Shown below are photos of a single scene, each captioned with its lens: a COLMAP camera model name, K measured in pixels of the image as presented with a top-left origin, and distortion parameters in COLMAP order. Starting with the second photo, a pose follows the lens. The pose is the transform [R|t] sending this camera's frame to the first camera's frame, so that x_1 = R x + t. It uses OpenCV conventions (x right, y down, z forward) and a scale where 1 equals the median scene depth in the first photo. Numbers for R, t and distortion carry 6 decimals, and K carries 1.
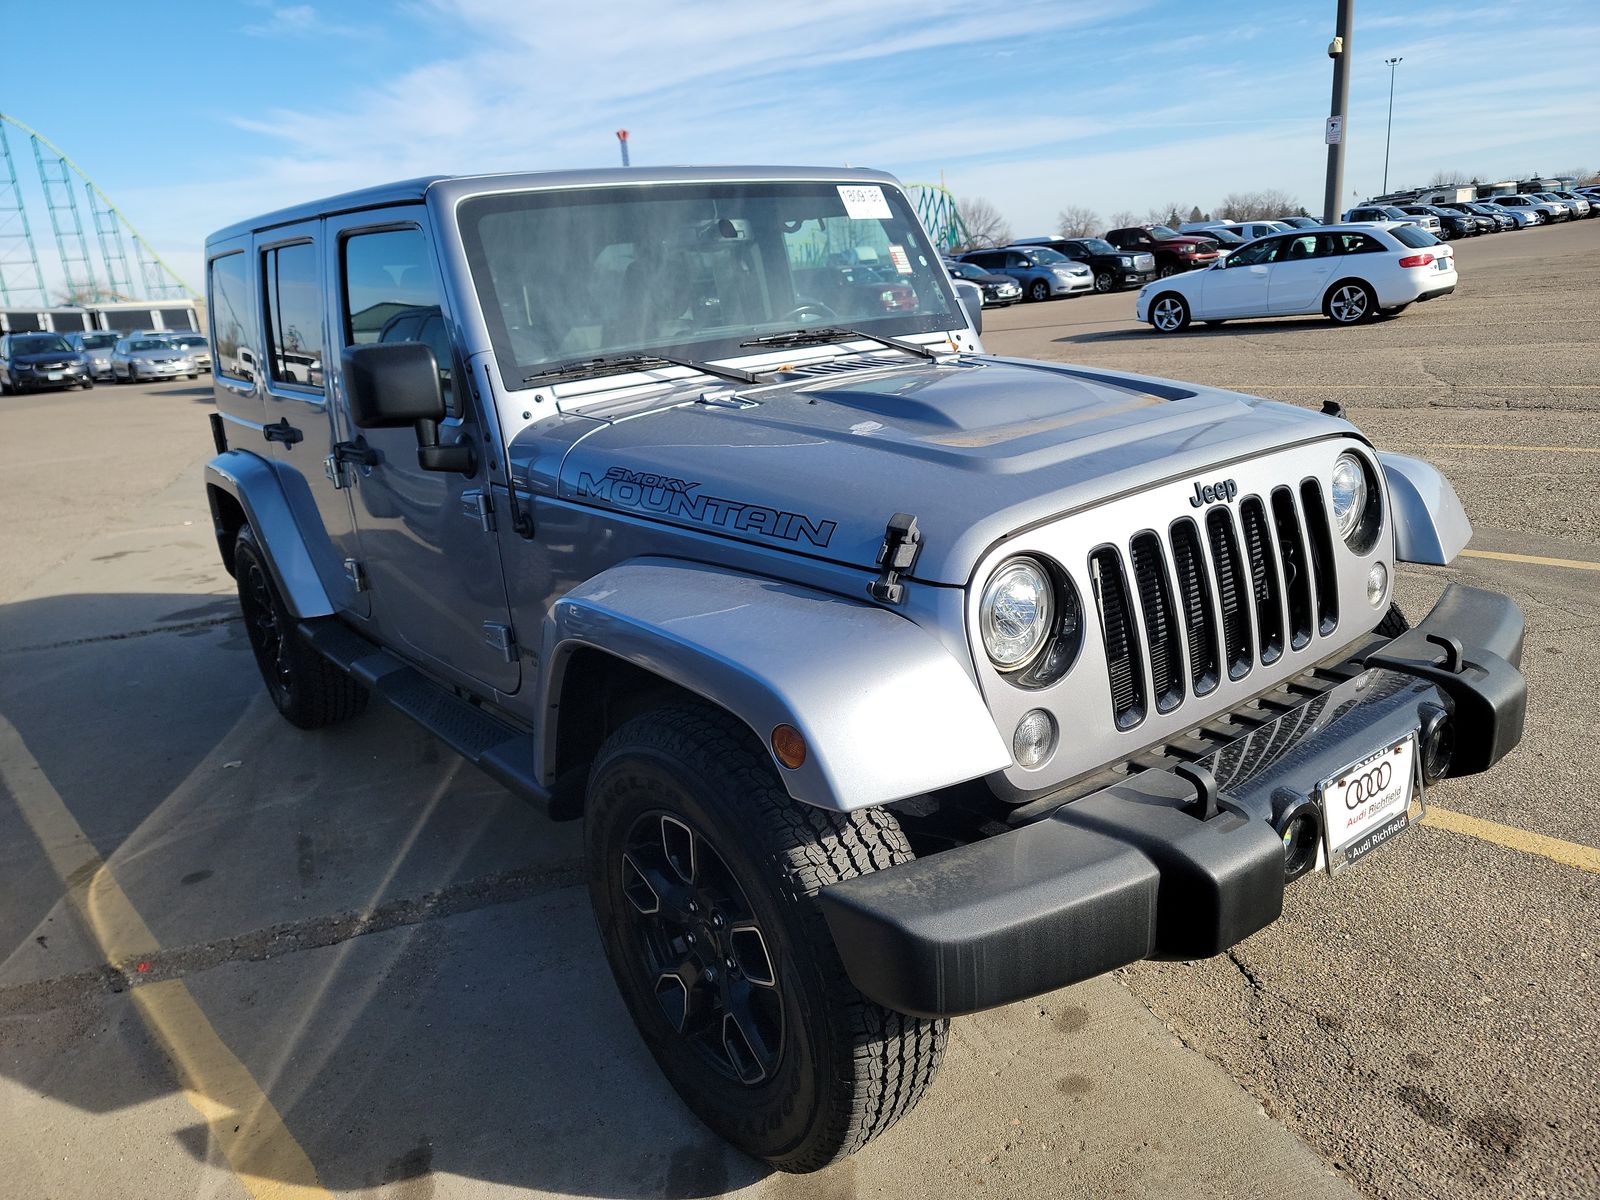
lens RADIAL K [[1129.7, 0, 803.3], [0, 1129.7, 603.7], [0, 0, 1]] dist [0.035514, -0.017421]
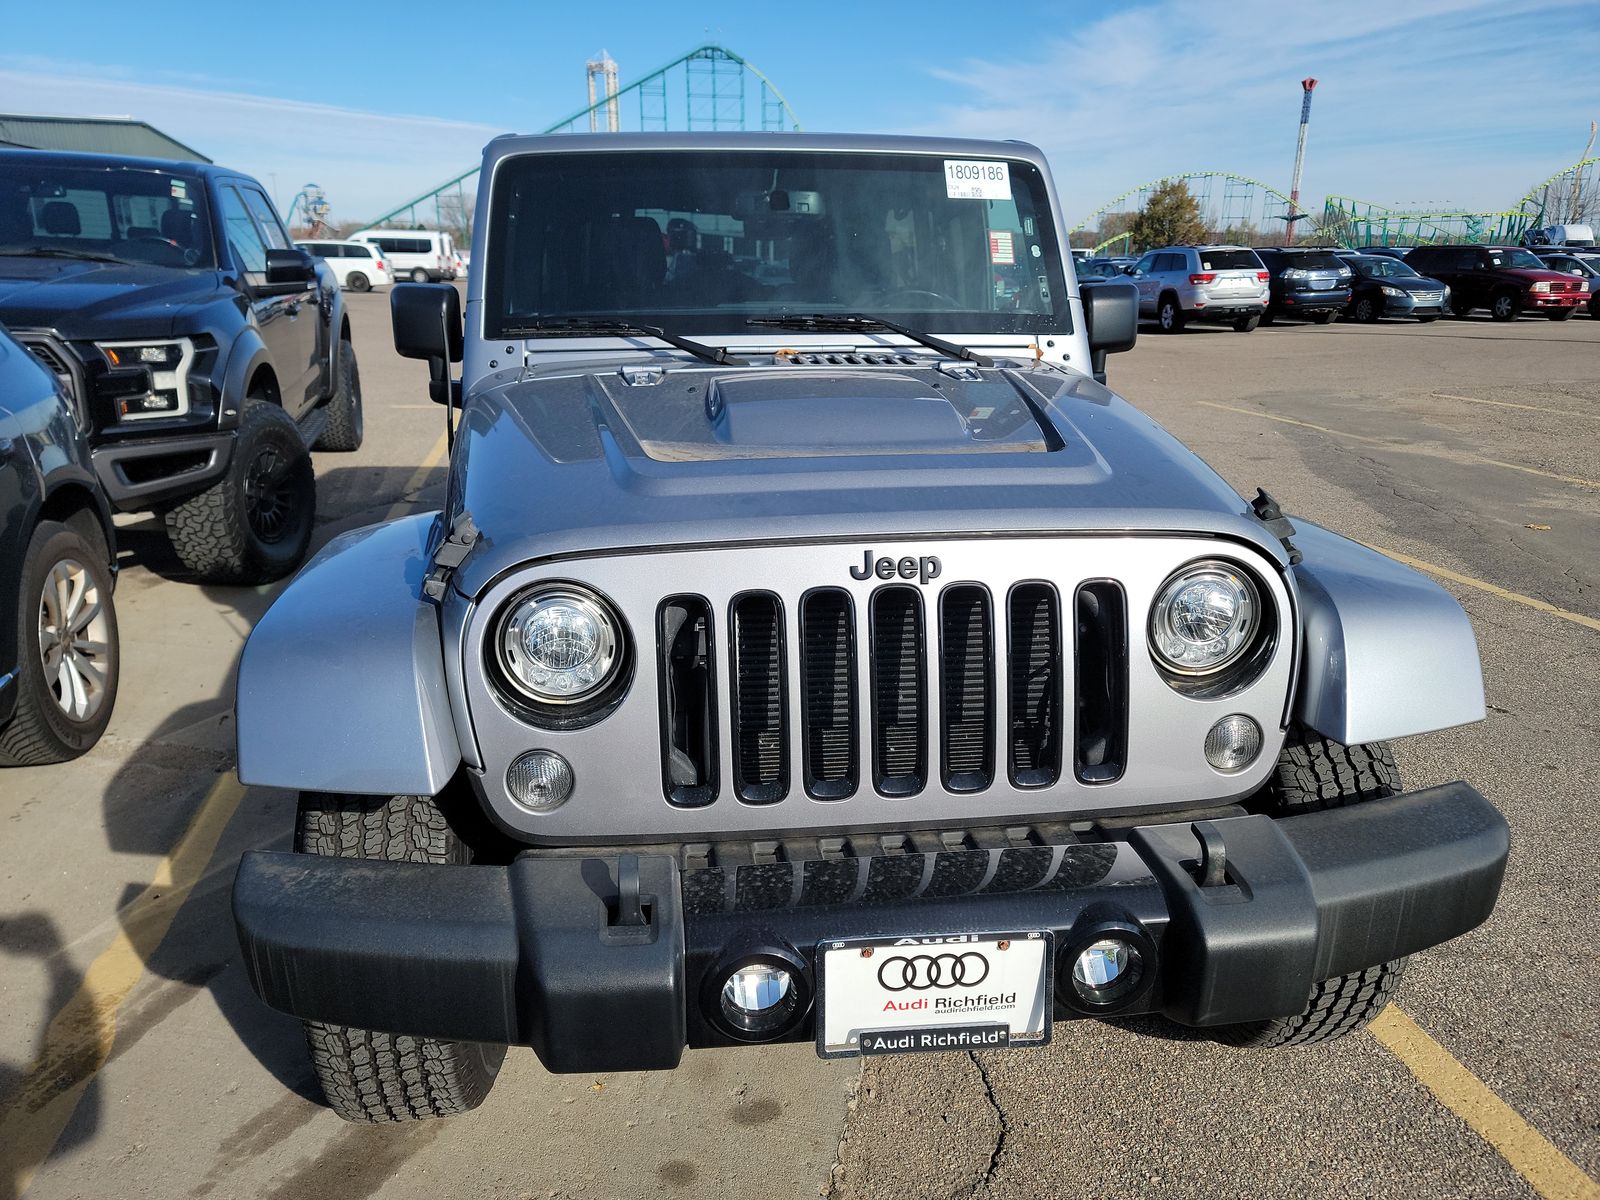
lens RADIAL K [[1129.7, 0, 804.6], [0, 1129.7, 597.4], [0, 0, 1]] dist [0.035514, -0.017421]
pose [[0.855635, 0.227942, -0.464684, 0.512672], [-0.212201, 0.973369, 0.086736, -0.099347], [0.472080, 0.024392, 0.881218, 0.186827]]
